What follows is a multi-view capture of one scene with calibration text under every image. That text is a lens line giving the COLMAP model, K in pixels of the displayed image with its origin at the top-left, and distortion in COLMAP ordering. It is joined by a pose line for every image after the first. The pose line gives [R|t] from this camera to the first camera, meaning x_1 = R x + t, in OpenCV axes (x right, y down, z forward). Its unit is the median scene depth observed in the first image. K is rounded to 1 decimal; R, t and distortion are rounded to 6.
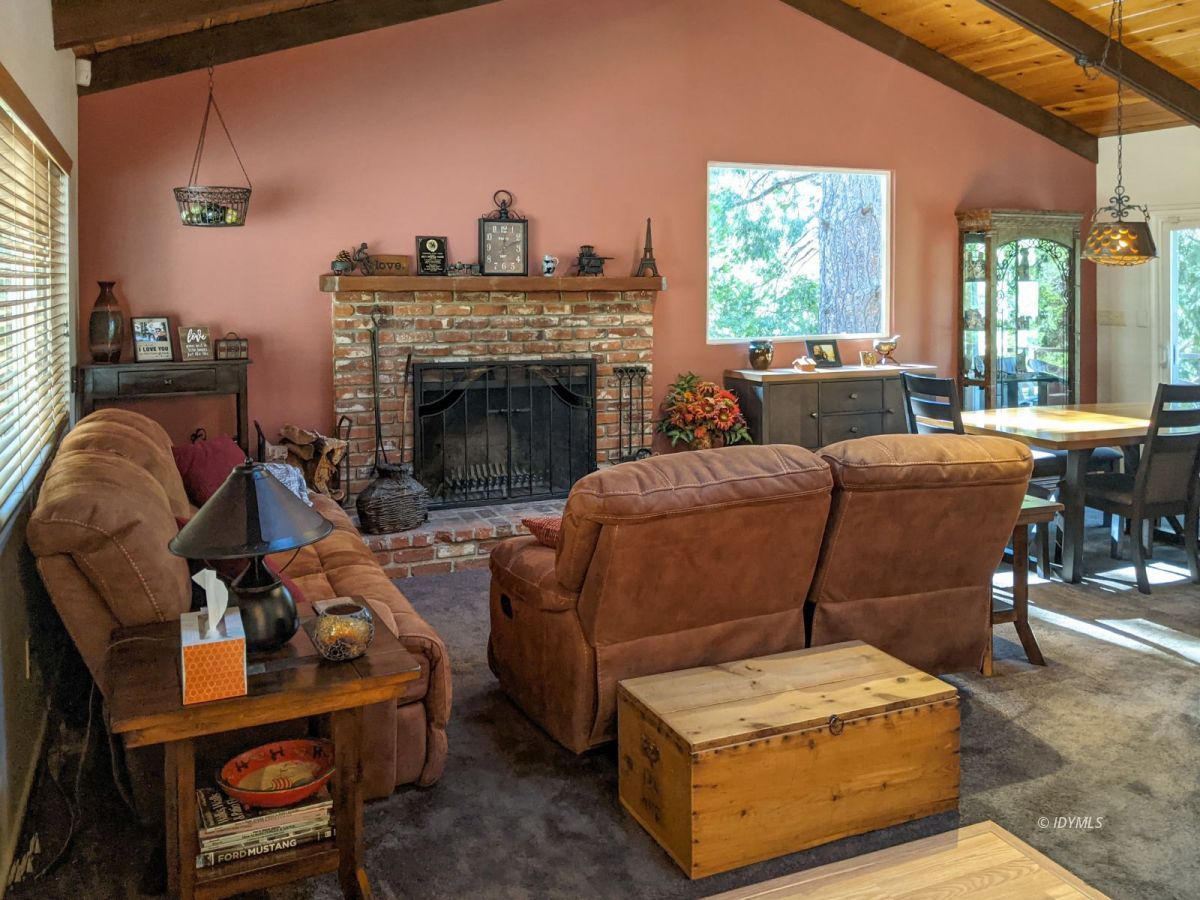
lens RADIAL K [[991.4, 0, 596.9], [0, 991.4, 321.5], [0, 0, 1]] dist [0.008225, 0.006715]
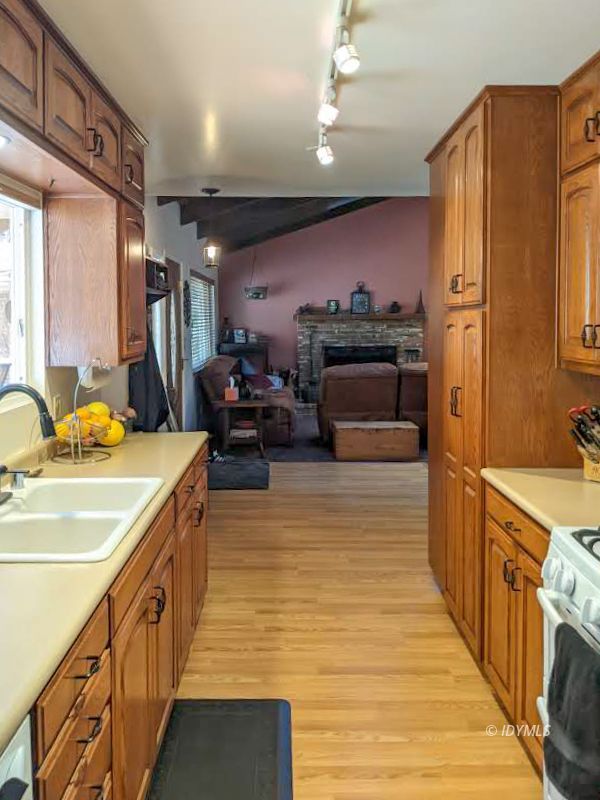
lens RADIAL K [[643.1, 0, 274.7], [0, 643.1, 400.3], [0, 0, 1]] dist [0.130036, -0.252119]
pose [[0.906671, 0.044521, -0.419482, 0.457102], [-0.005856, 0.995648, 0.093014, 0.026222], [0.421797, -0.081877, 0.902986, -0.716120]]
